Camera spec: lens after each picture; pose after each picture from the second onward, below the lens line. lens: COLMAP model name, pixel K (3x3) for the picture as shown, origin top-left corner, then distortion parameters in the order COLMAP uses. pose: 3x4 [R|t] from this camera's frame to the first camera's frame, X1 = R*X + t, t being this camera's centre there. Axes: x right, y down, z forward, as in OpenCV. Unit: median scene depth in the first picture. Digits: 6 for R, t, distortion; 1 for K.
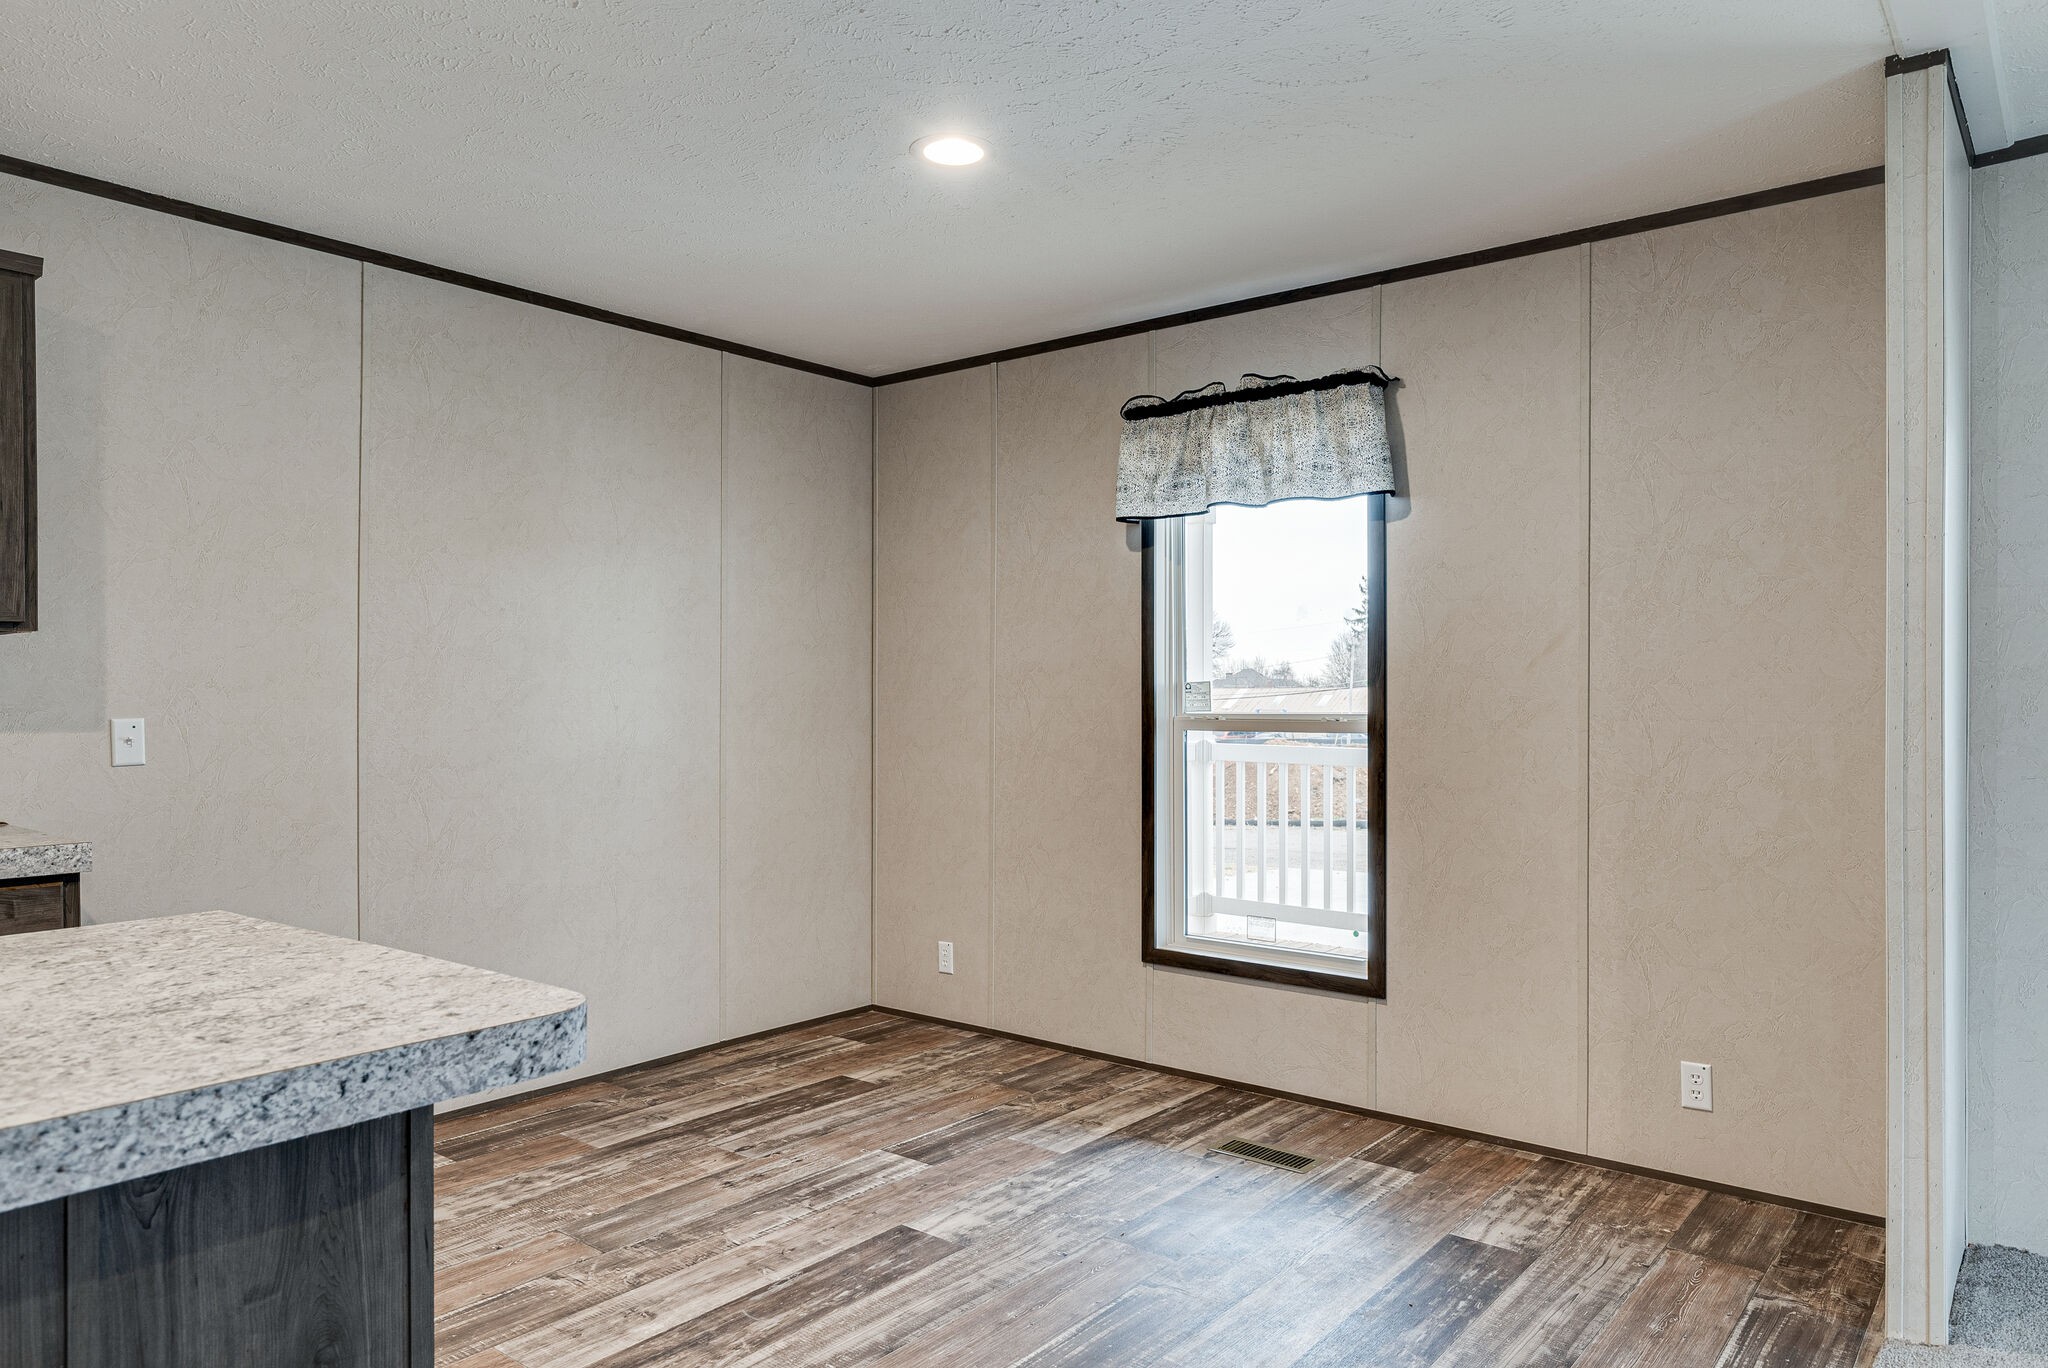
lens RADIAL K [[1357.4, 0, 1032.2], [0, 1357.4, 689.1], [0, 0, 1]] dist [0.017475, 0.001508]
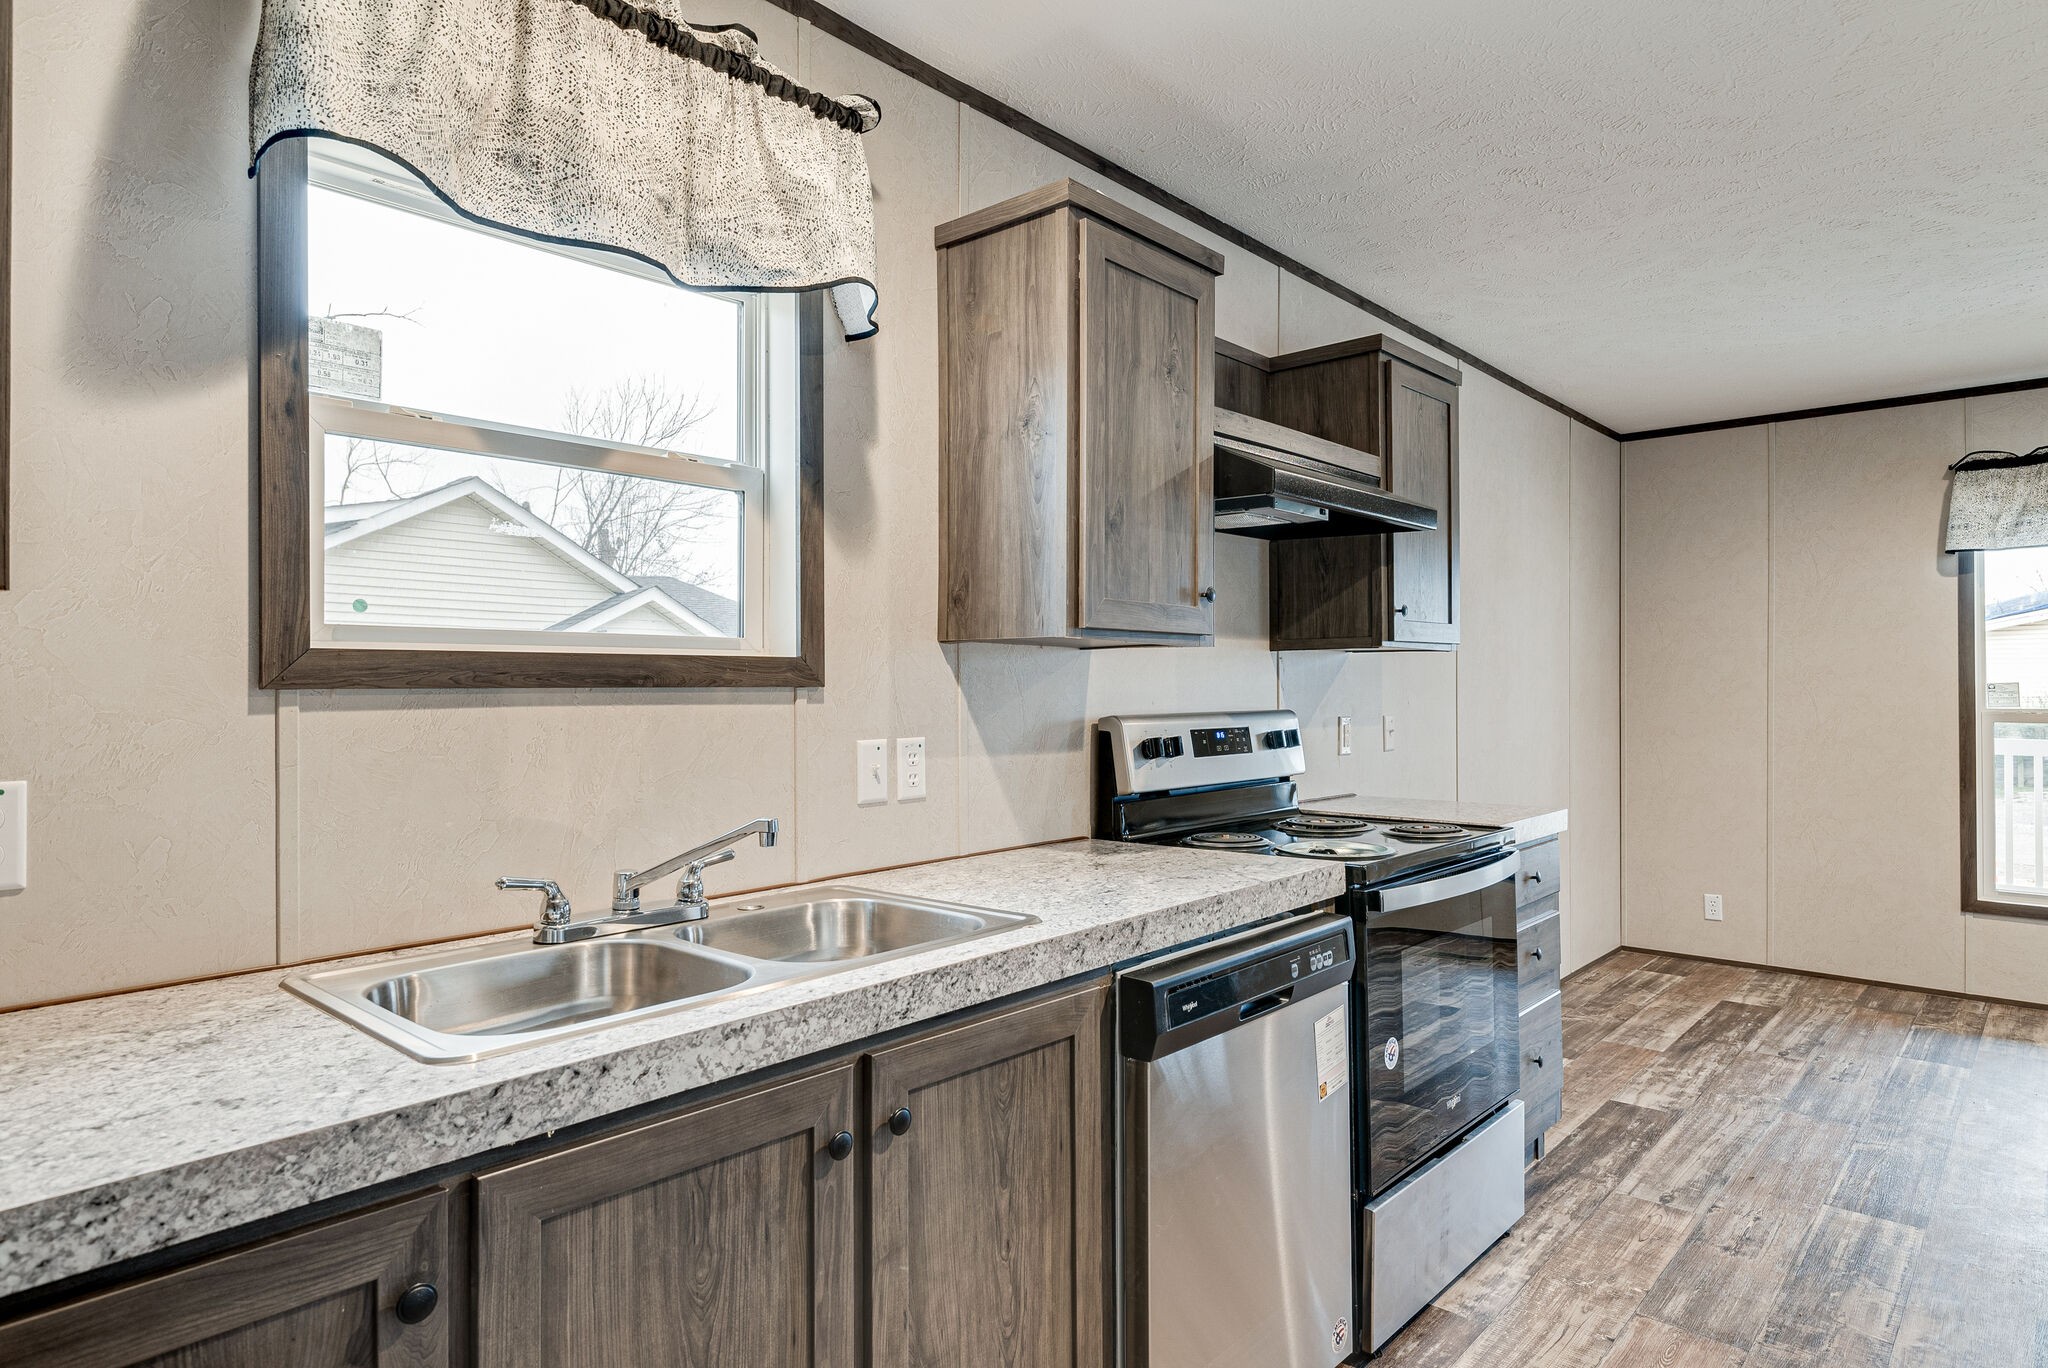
lens RADIAL K [[1175.2, 0, 1026.9], [0, 1175.2, 678.0], [0, 0, 1]] dist [-0.006599, -0.000754]
pose [[0.998717, 0.001824, -0.050599, -0.752455], [-0.002146, 0.999978, -0.006295, -0.001583], [0.050586, 0.006396, 0.998699, -0.104650]]
